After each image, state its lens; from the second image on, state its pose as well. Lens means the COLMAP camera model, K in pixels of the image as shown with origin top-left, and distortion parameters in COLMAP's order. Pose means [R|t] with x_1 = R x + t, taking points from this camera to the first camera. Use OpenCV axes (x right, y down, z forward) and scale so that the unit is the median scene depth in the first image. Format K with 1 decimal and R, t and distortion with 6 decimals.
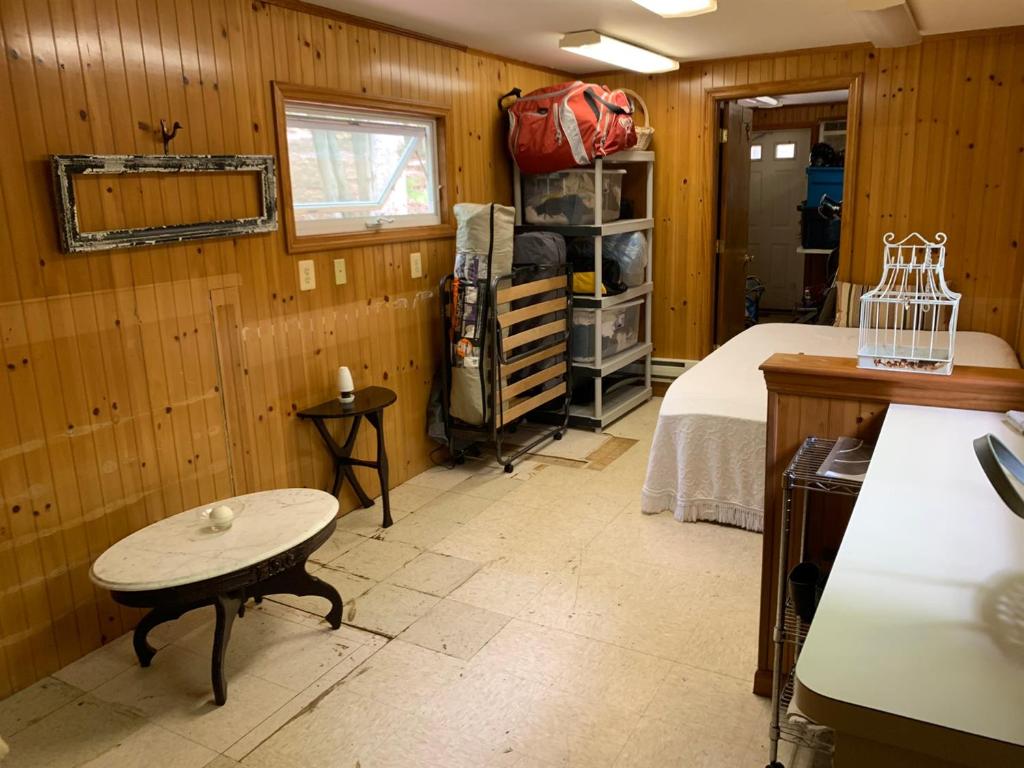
lens RADIAL K [[785.5, 0, 516.6], [0, 785.5, 381.3], [0, 0, 1]] dist [0.041713, -0.058661]
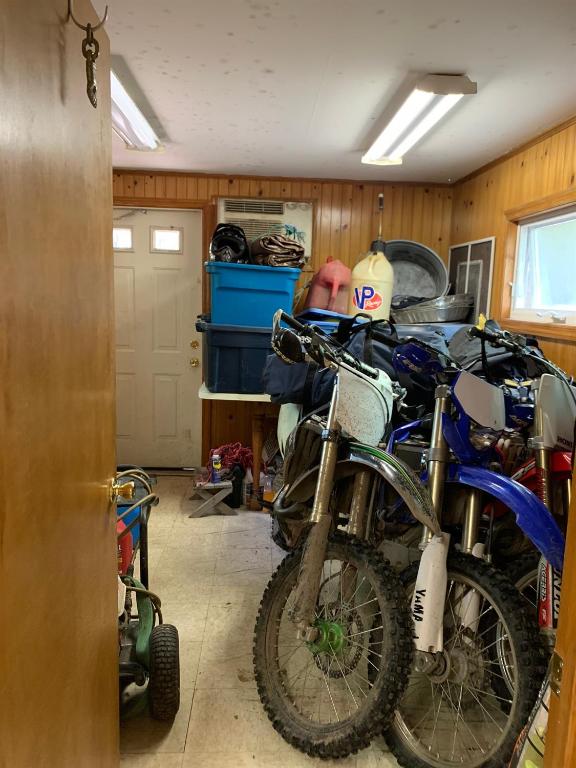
lens RADIAL K [[589.2, 0, 290.0], [0, 589.2, 381.6], [0, 0, 1]] dist [0.041713, -0.058661]
pose [[0.842748, -0.014696, 0.538107, 0.165968], [0.068009, 0.994524, -0.079349, -0.132512], [-0.533994, 0.103468, 0.839133, 0.567728]]
